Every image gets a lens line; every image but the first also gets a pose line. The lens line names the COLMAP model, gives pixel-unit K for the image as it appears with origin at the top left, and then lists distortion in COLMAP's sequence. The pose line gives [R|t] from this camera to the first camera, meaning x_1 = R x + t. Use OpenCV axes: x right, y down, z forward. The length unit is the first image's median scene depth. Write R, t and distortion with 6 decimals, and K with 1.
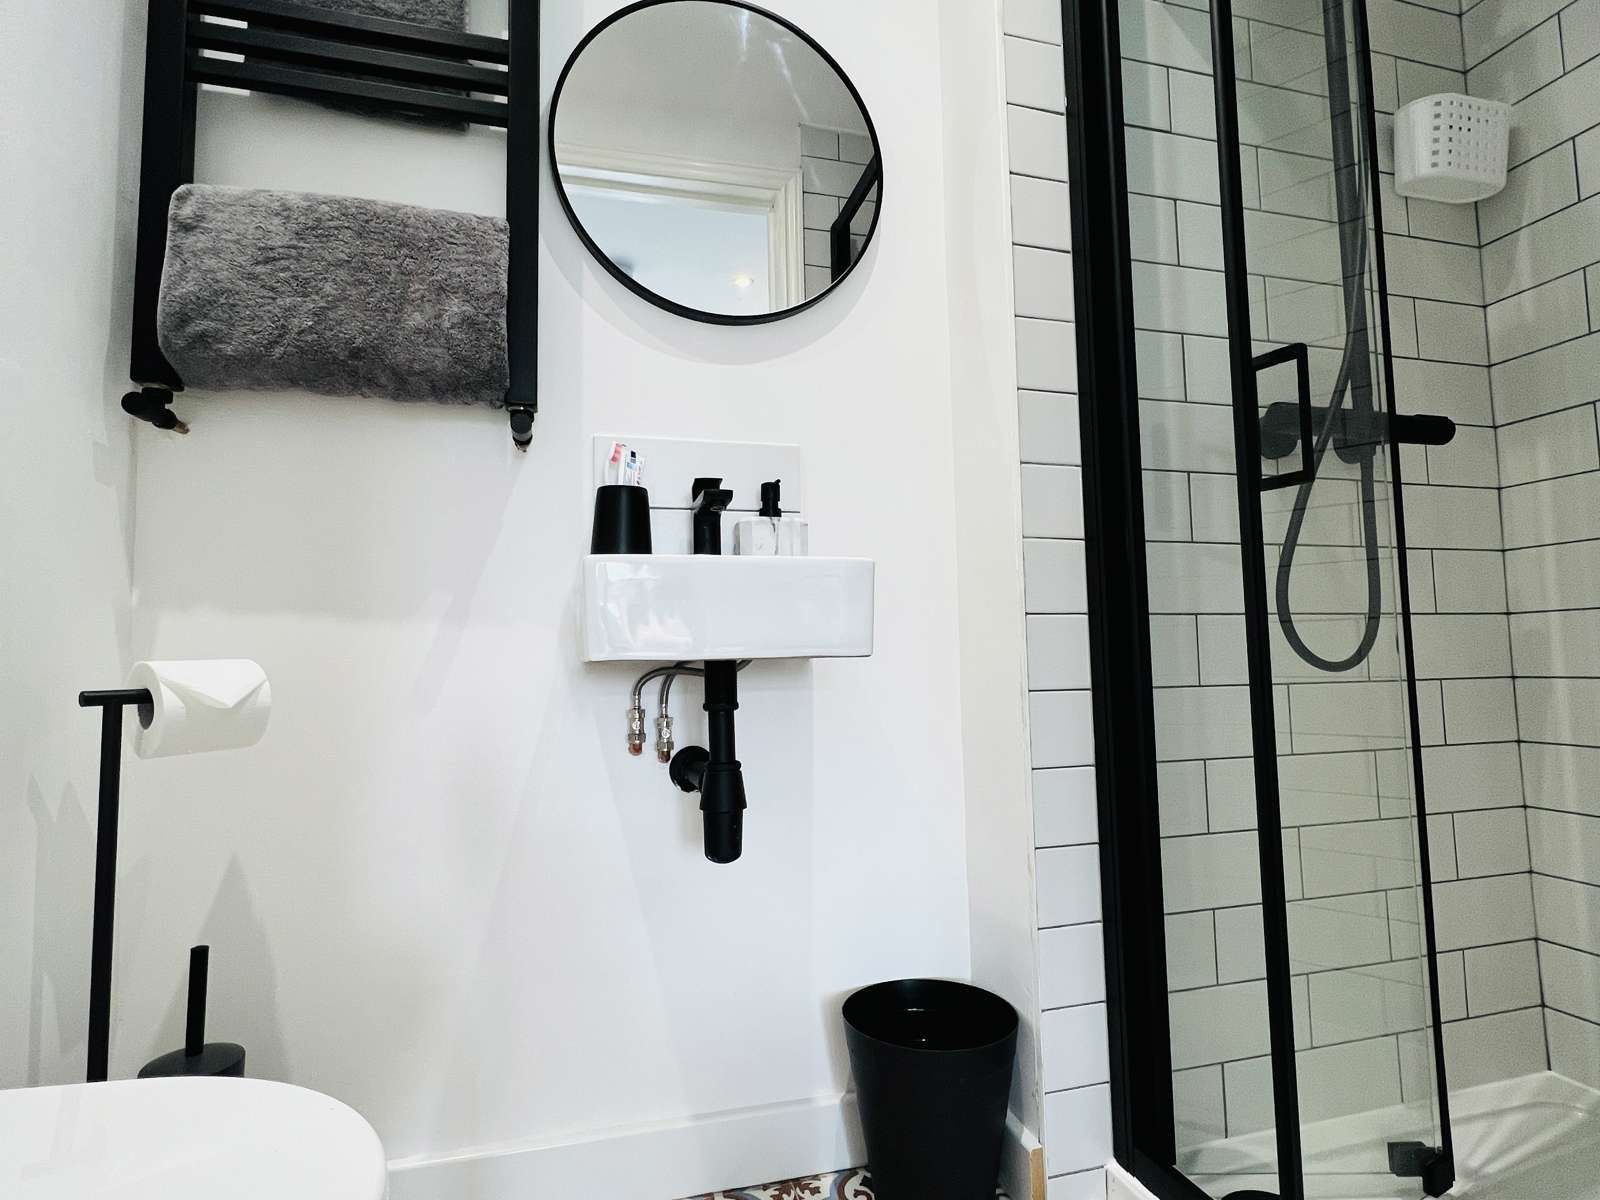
lens RADIAL K [[847.9, 0, 800.0], [0, 847.9, 600.0], [0, 0, 1]] dist [-0.005916, 0.000702]
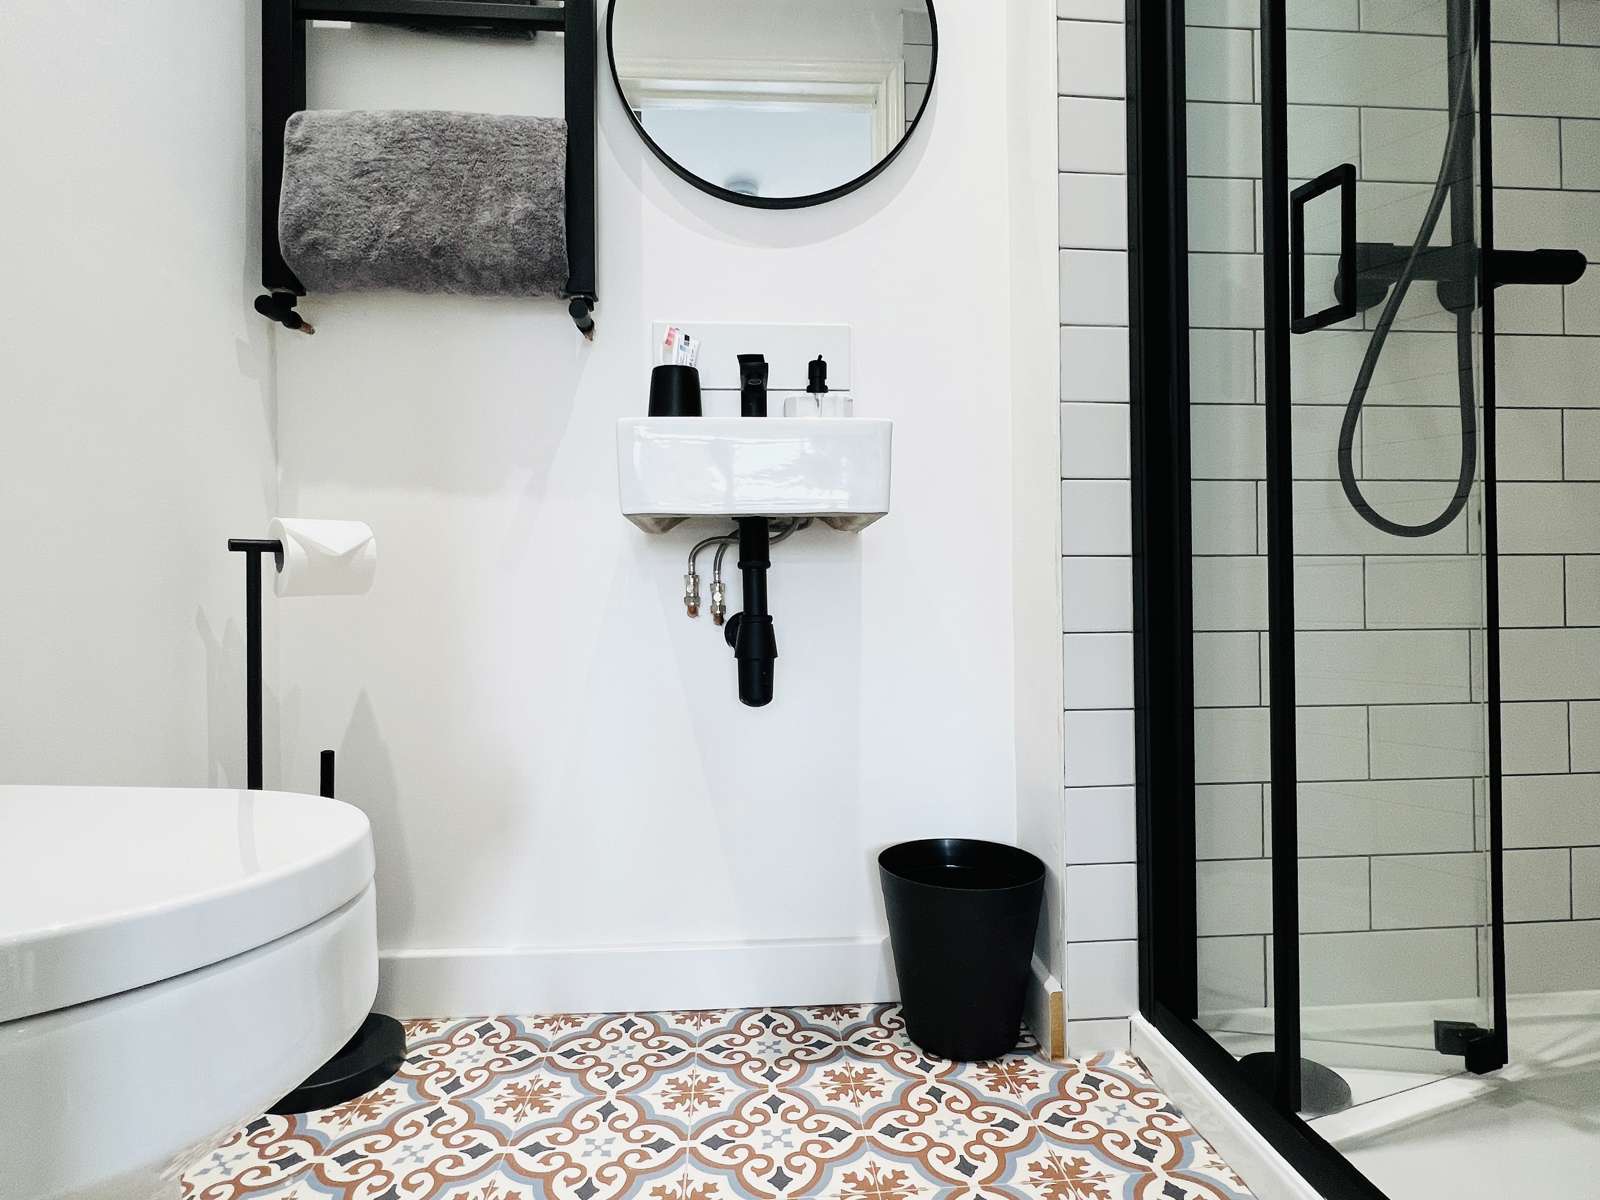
lens RADIAL K [[847.9, 0, 800.0], [0, 847.9, 600.0], [0, 0, 1]] dist [-0.005916, 0.000702]
pose [[0.981759, 0.008478, -0.189942, 0.165649], [0.005702, 0.997243, 0.073988, 0.088677], [0.190045, -0.073722, 0.979004, -0.049109]]
